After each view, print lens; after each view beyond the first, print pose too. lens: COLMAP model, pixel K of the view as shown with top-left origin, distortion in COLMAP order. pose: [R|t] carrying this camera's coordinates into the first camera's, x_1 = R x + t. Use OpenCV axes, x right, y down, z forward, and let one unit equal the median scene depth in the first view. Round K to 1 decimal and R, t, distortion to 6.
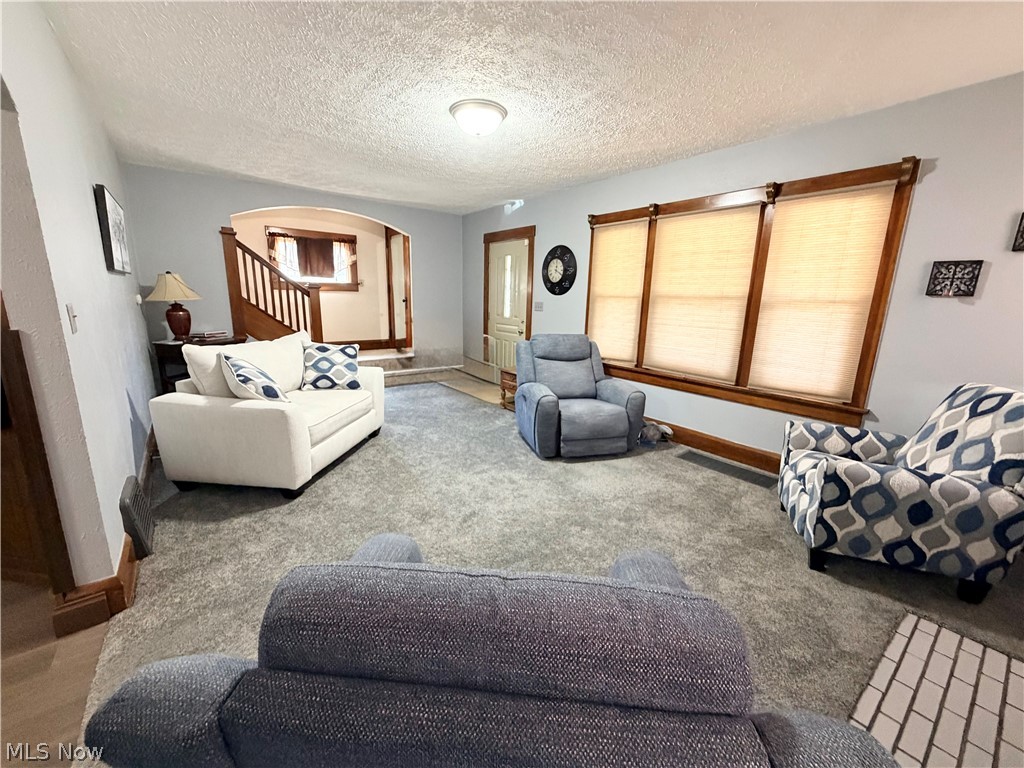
lens RADIAL K [[411.4, 0, 512.2], [0, 411.4, 385.9], [0, 0, 1]] dist [-0.000959, -0.000084]
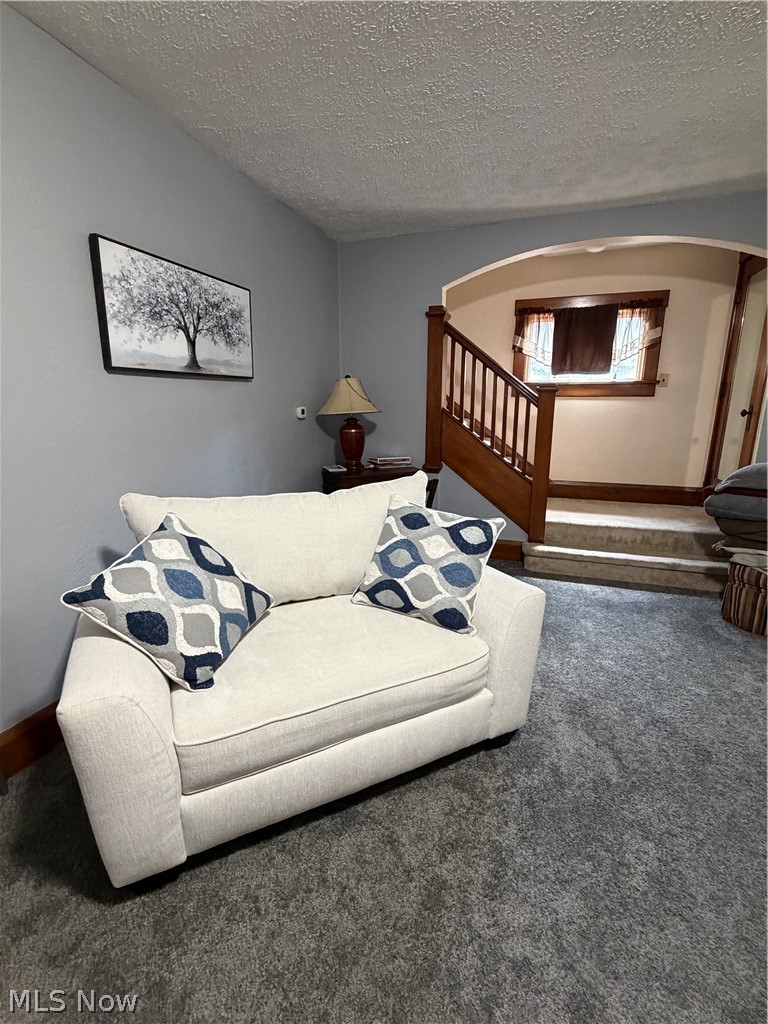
lens RADIAL K [[464.3, 0, 380.6], [0, 464.3, 513.8], [0, 0, 1]] dist [-0.000815, 0.000224]
pose [[0.532100, 0.177183, -0.827935, -0.044864], [-0.169926, 0.980310, 0.100584, -0.111297], [0.829455, 0.087167, 0.551731, 0.535452]]
